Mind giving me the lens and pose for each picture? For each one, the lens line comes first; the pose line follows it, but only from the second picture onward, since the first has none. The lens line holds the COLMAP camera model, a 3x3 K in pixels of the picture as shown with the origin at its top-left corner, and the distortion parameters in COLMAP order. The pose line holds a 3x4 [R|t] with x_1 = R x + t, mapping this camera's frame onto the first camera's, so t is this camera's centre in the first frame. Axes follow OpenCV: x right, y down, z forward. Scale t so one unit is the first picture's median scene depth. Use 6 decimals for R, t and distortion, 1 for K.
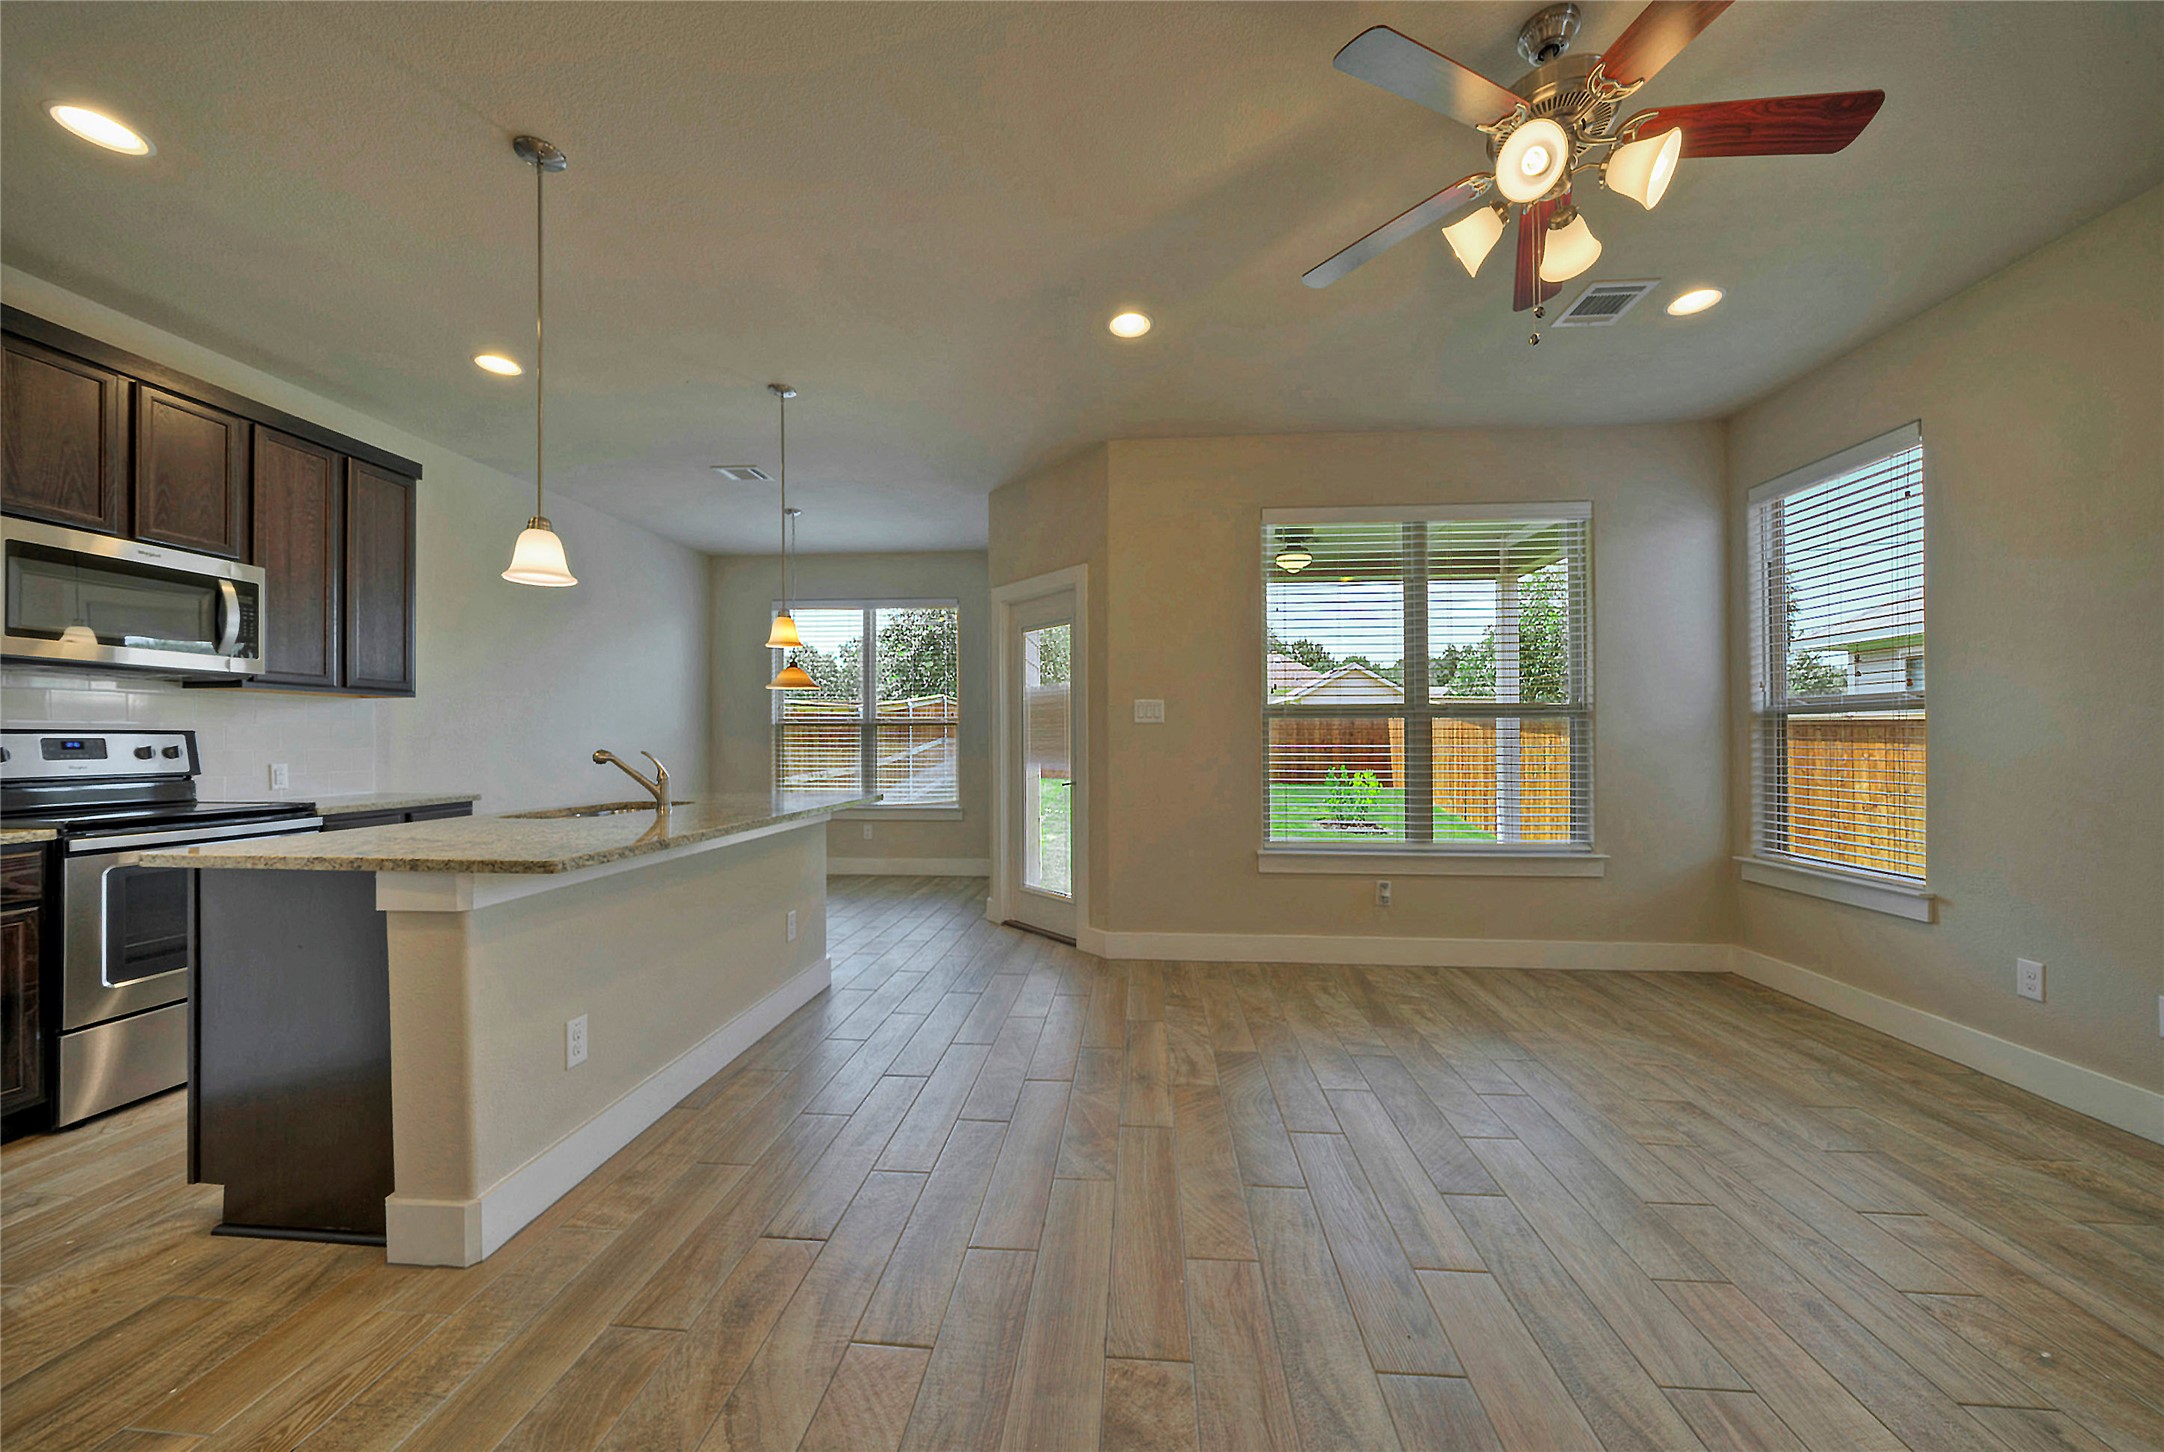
lens RADIAL K [[838.5, 0, 1074.7], [0, 838.5, 735.5], [0, 0, 1]] dist [-0.008431, 0.000020]
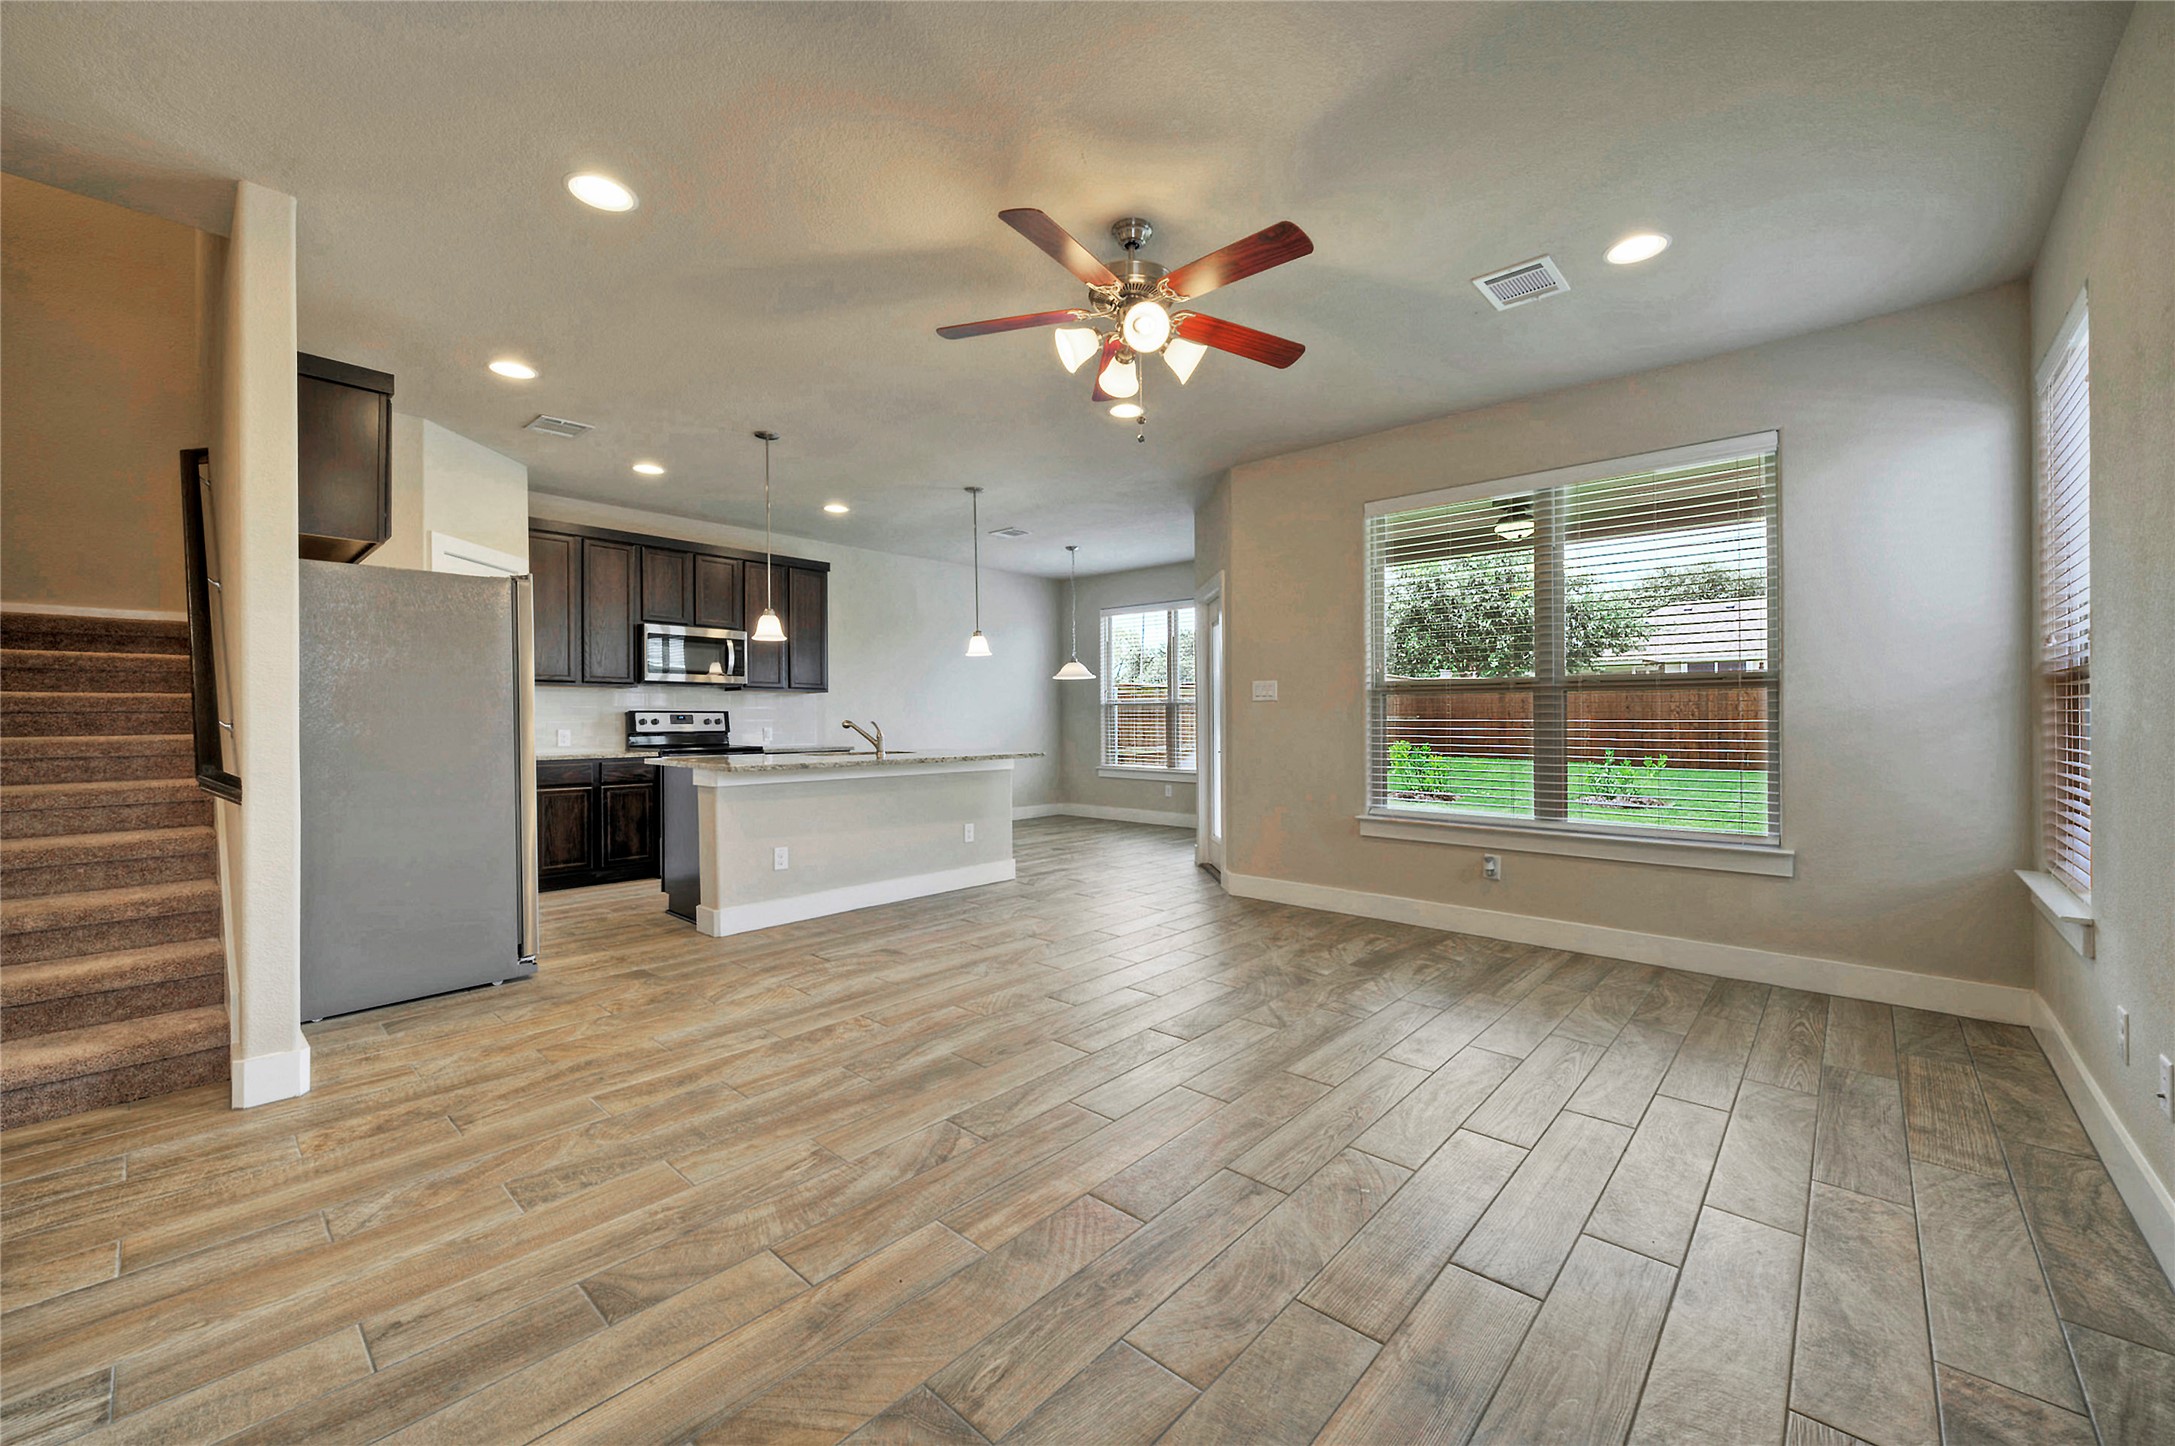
lens RADIAL K [[856.2, 0, 1088.6], [0, 856.2, 726.6], [0, 0, 1]] dist [0.003794, 0.000079]
pose [[0.799272, 0.004708, -0.600952, 0.800572], [0.002941, 0.999927, 0.011744, 0.008153], [0.600963, -0.011154, 0.799199, -0.151042]]
